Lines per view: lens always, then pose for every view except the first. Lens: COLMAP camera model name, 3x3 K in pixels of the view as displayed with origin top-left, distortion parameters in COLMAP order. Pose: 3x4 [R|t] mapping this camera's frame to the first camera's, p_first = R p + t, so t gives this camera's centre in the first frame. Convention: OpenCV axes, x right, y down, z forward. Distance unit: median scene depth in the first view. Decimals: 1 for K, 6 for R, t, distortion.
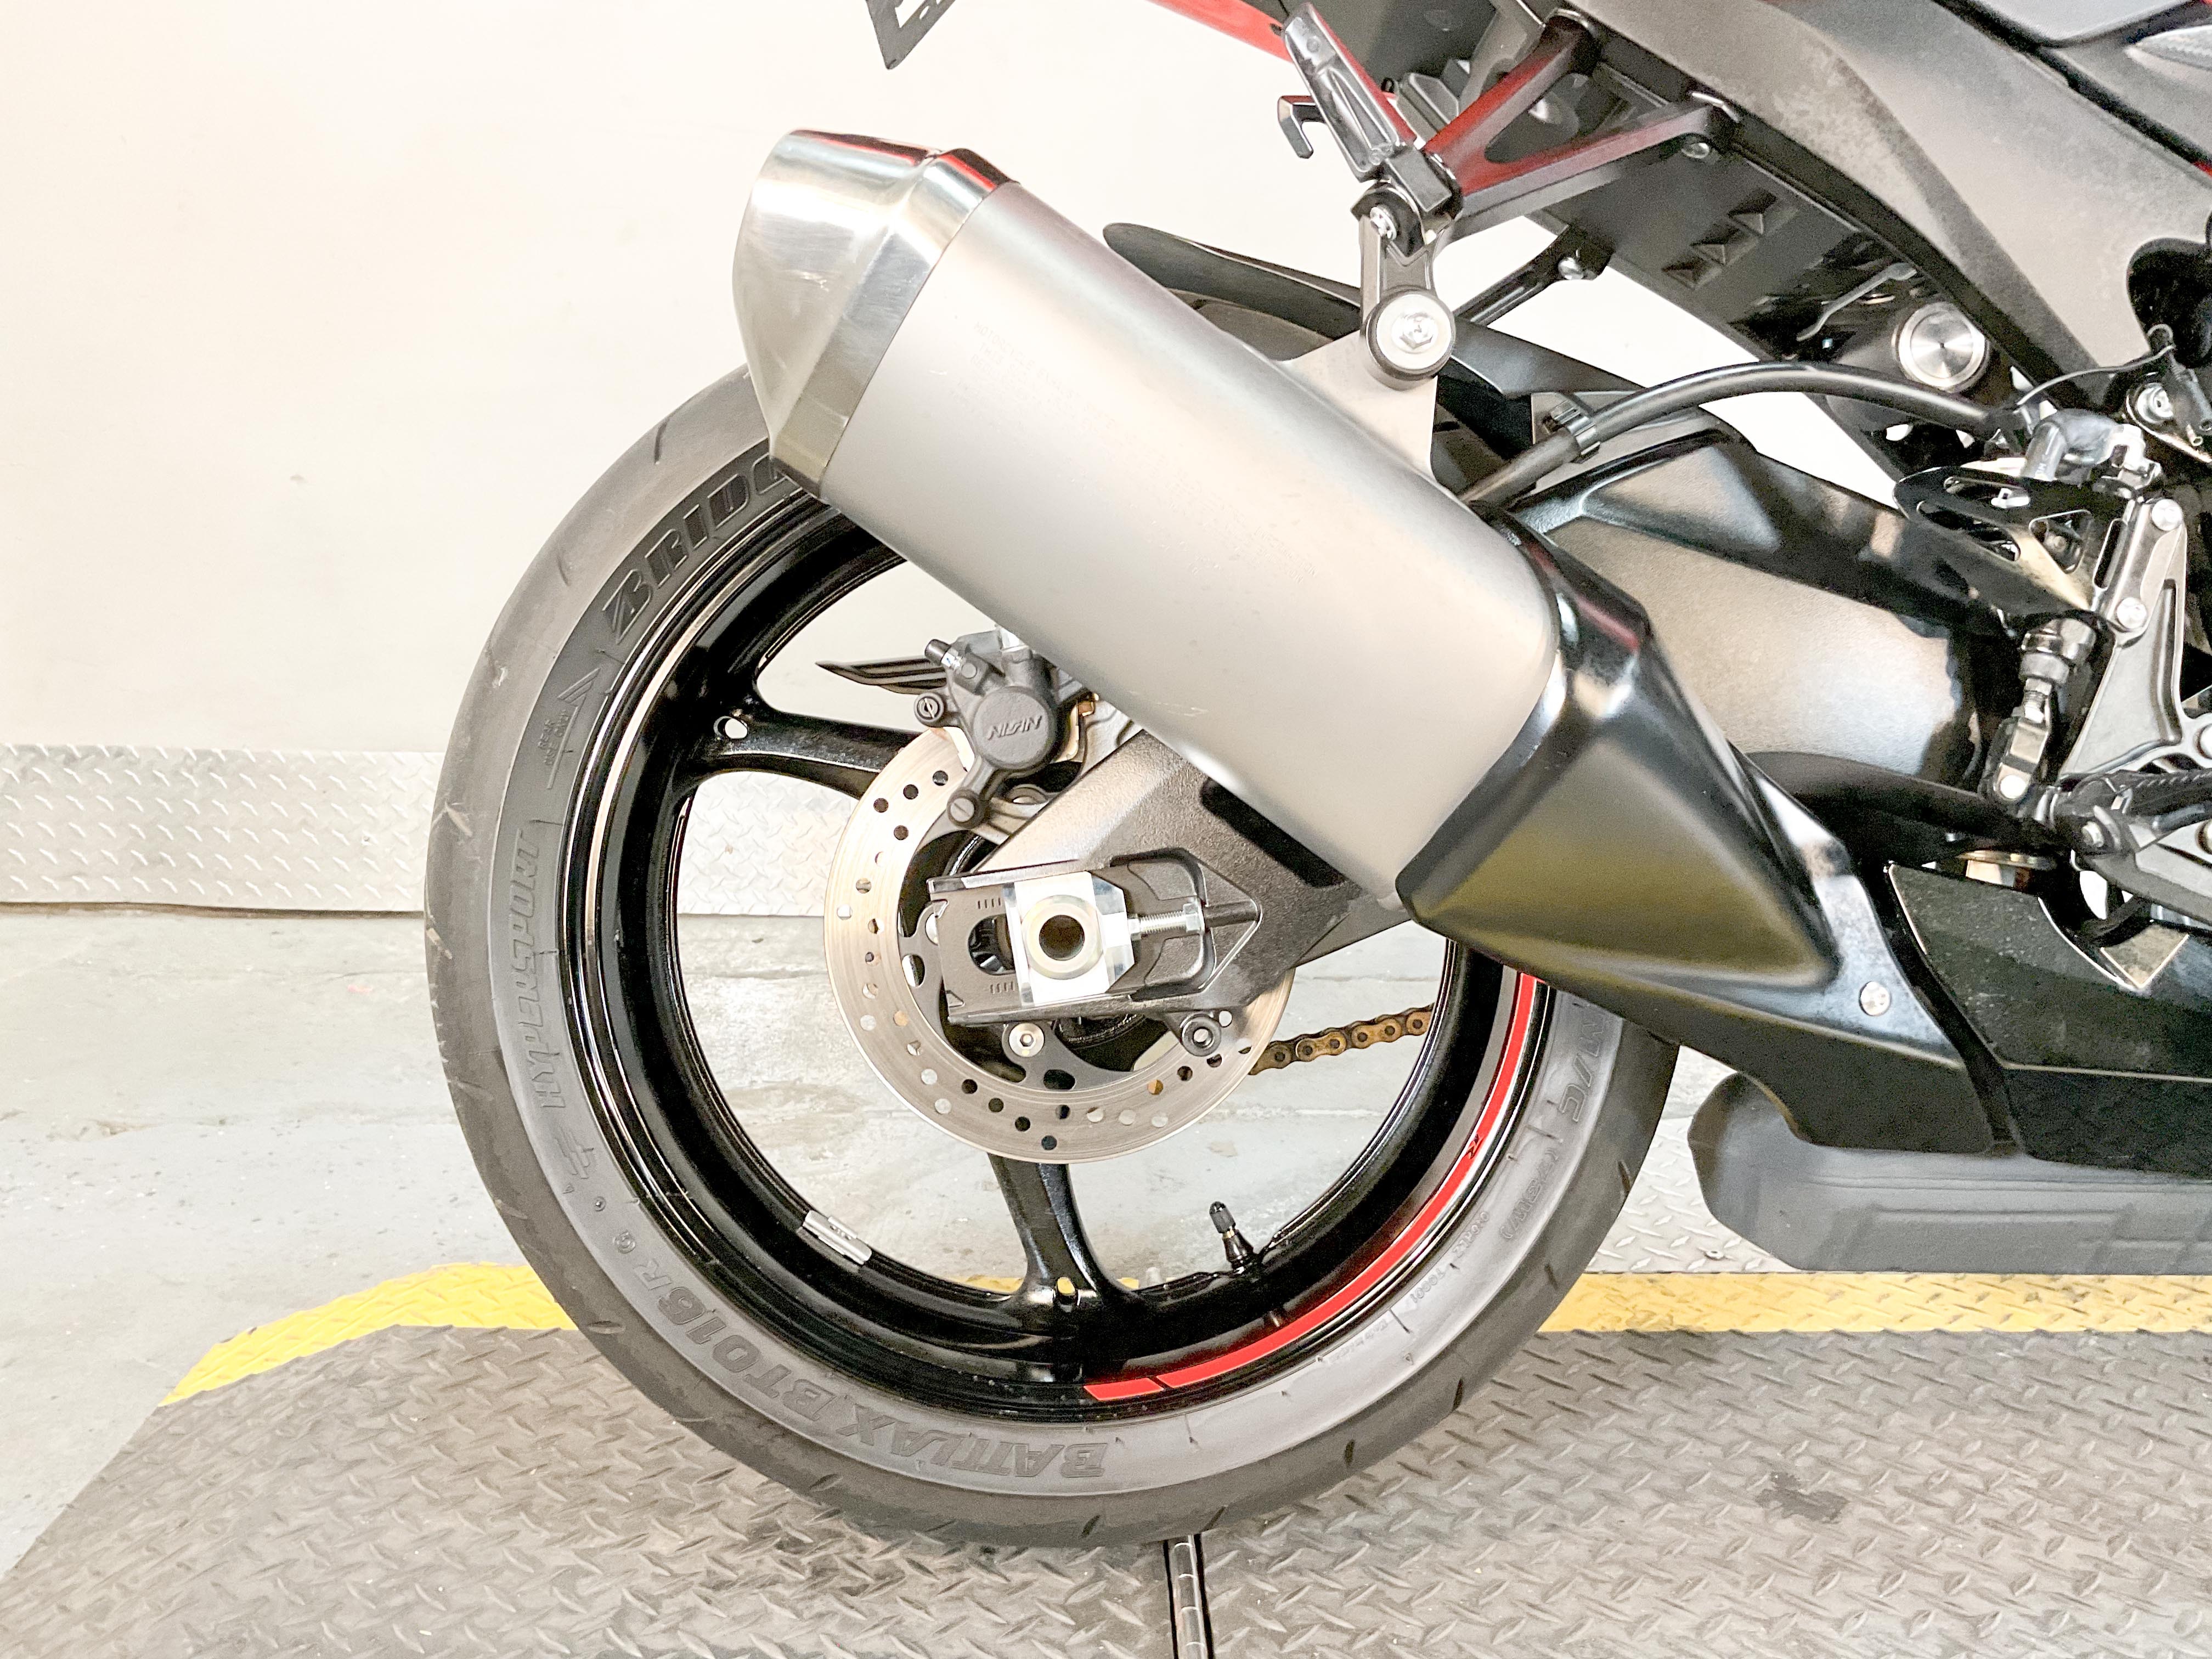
lens RADIAL K [[2026.8, 0, 1102.2], [0, 2026.8, 829.1], [0, 0, 1]] dist [-0.012789, -0.009178]
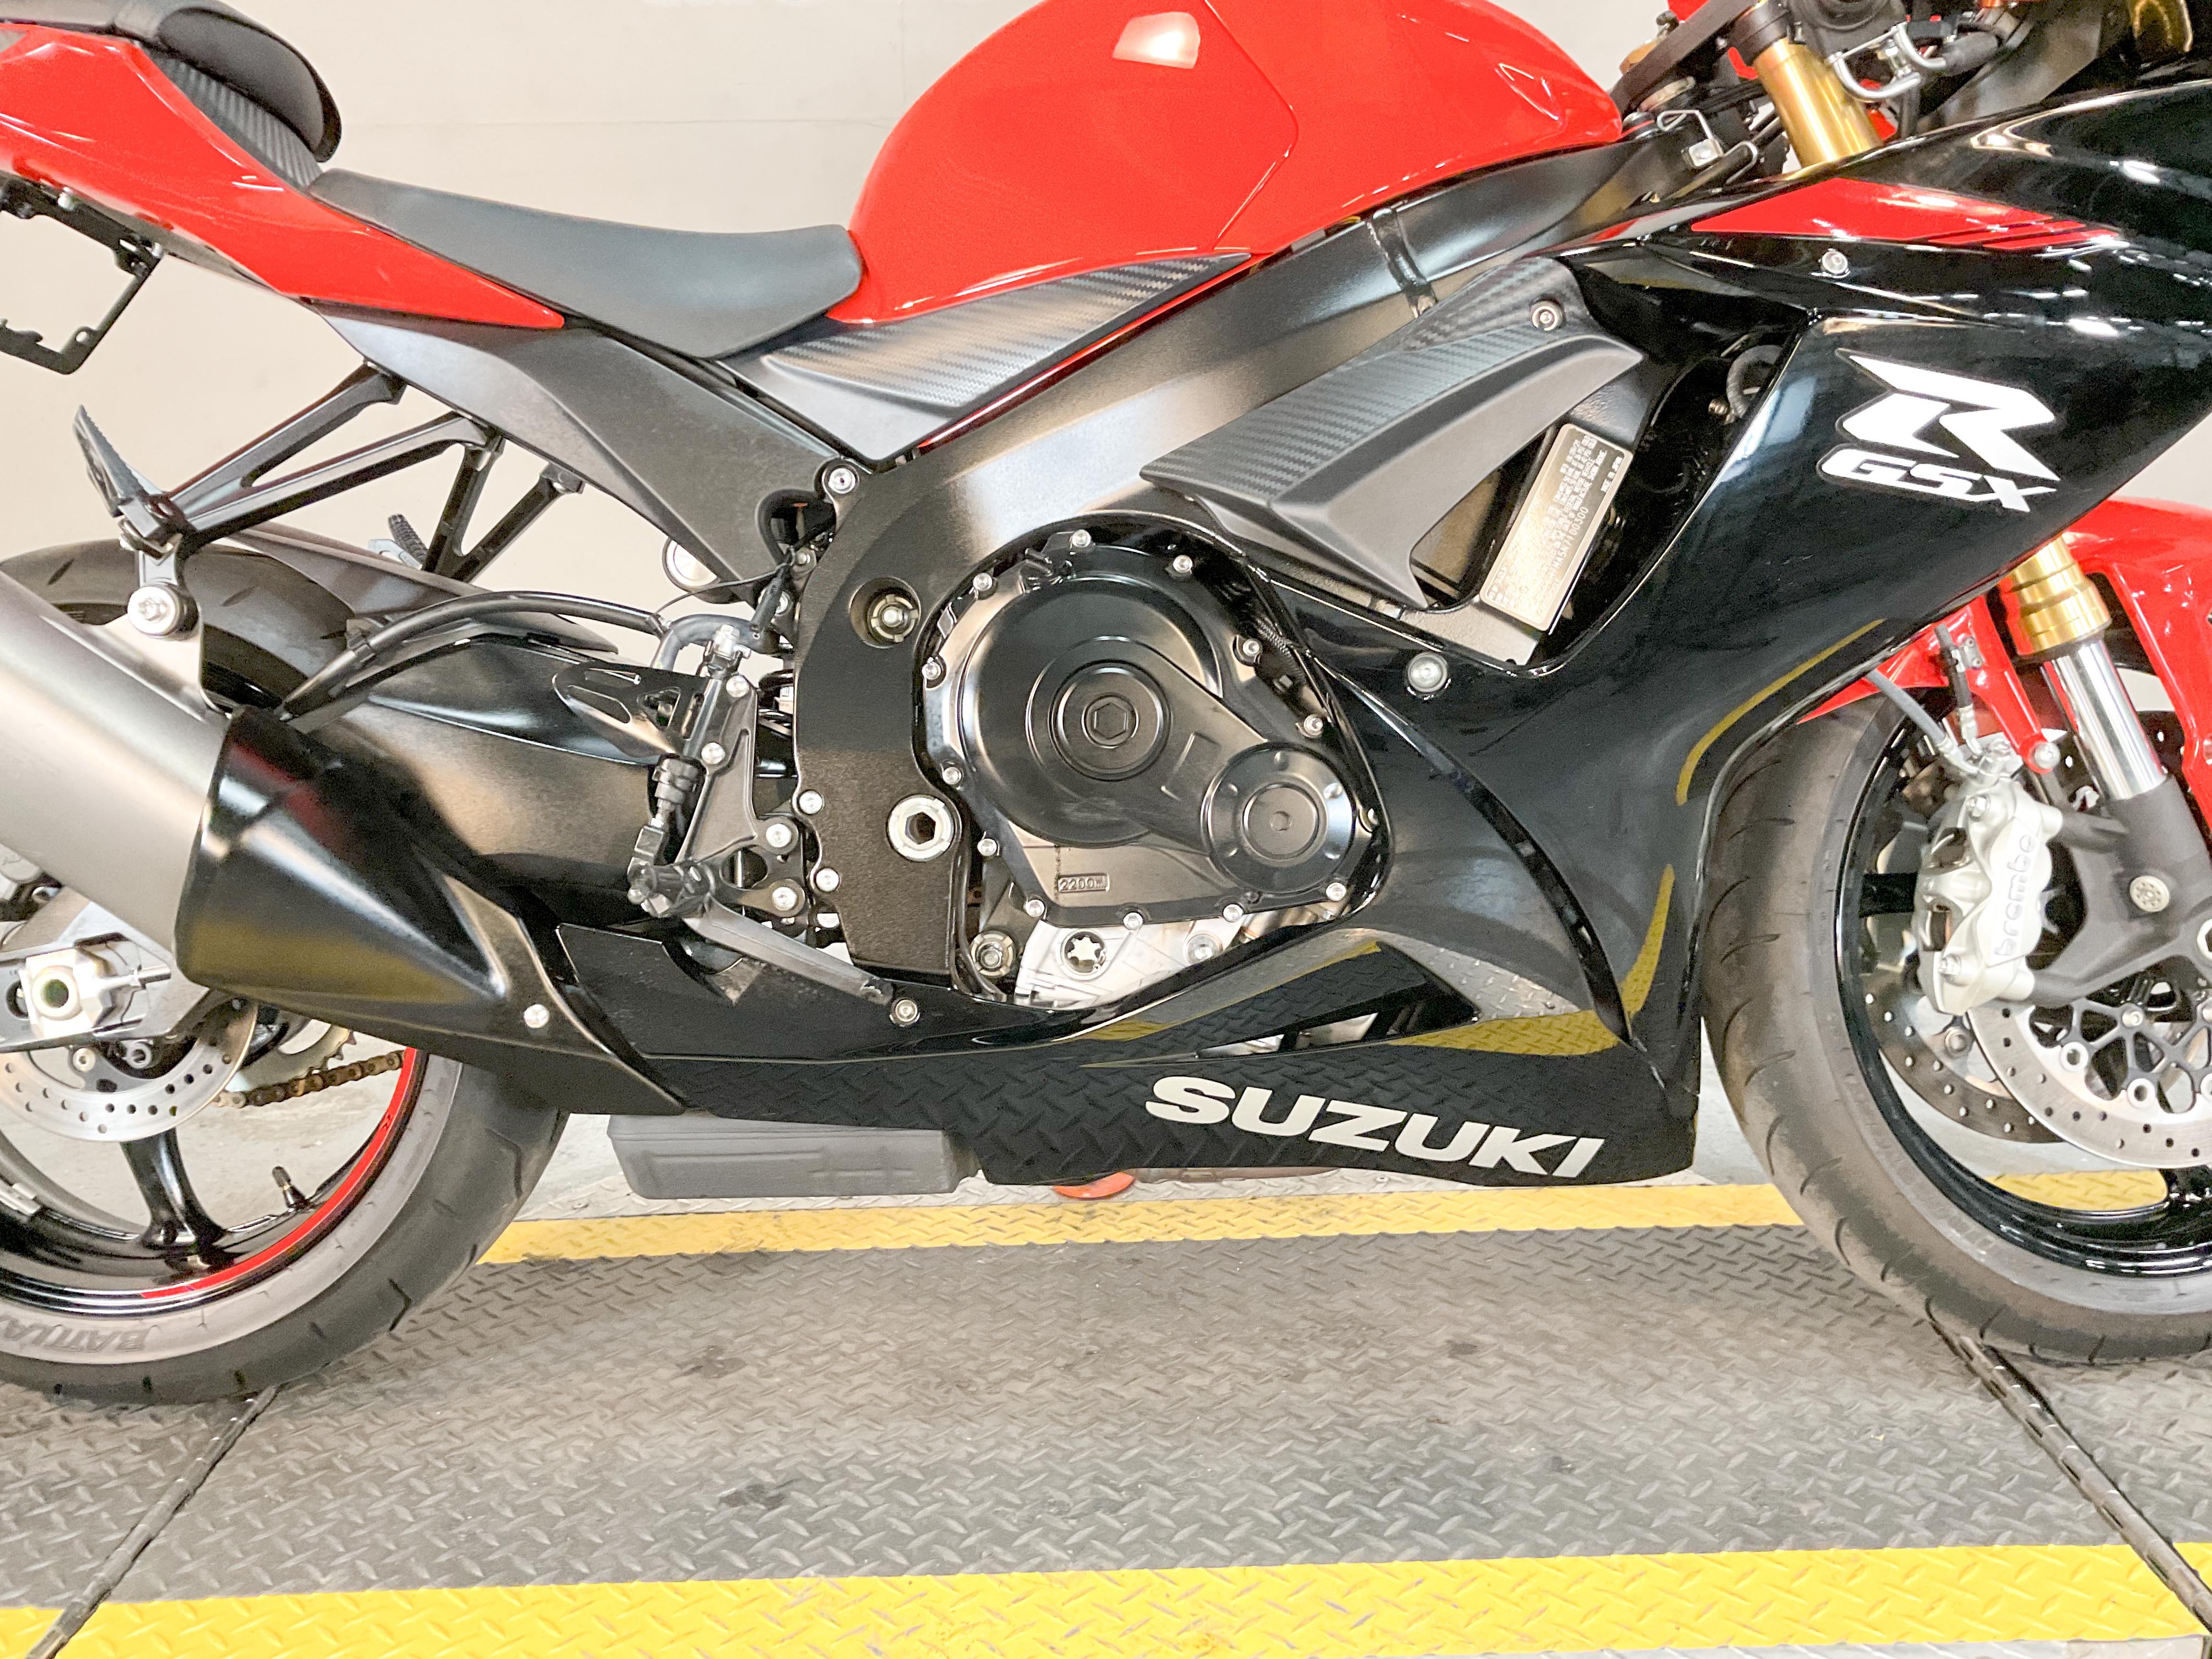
lens RADIAL K [[2009.2, 0, 1060.9], [0, 2009.2, 834.4], [0, 0, 1]] dist [0.005743, -0.007828]
pose [[0.997398, -0.040561, -0.059595, 0.774859], [0.041239, 0.999097, 0.010197, -0.047518], [0.059128, -0.012628, 0.998171, -0.432624]]
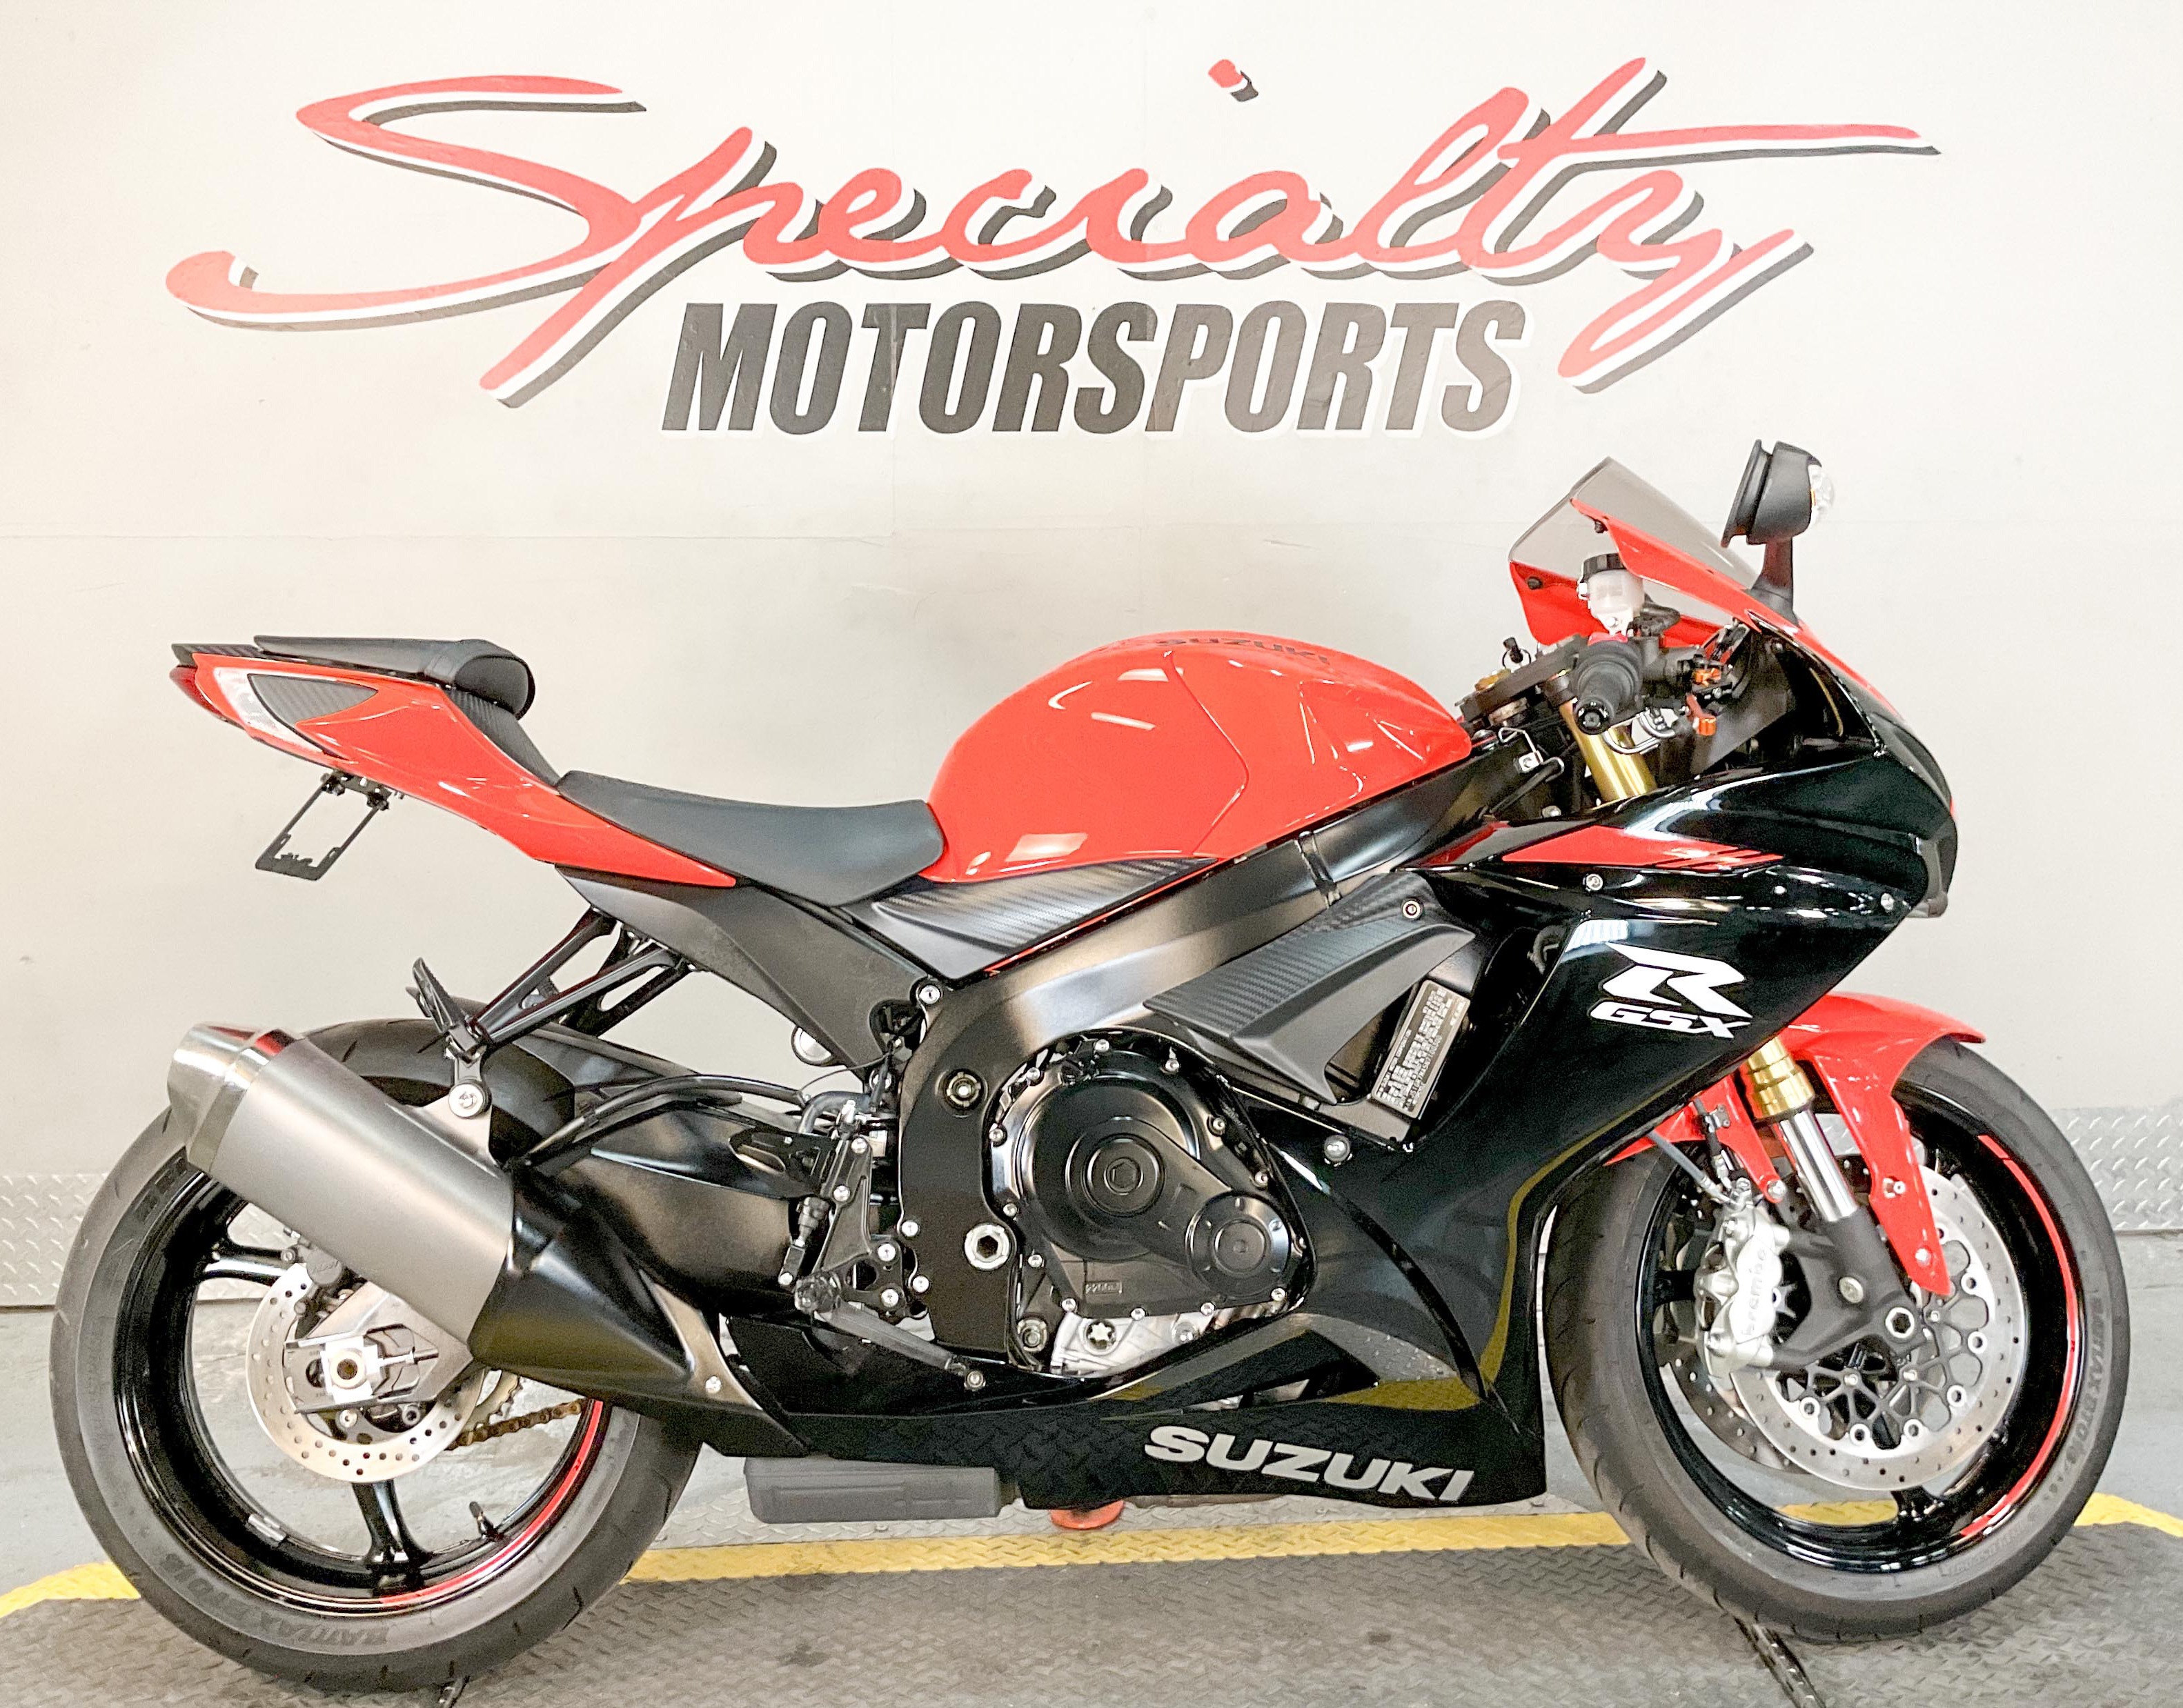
lens RADIAL K [[2533.7, 0, 1087.8], [0, 2533.7, 734.9], [0, 0, 1]] dist [0.020665, -0.051173]
pose [[0.999214, -0.039646, -0.000061, 0.715648], [0.039290, 0.990447, -0.132178, -0.202700], [0.005301, 0.132071, 0.991226, -1.555859]]
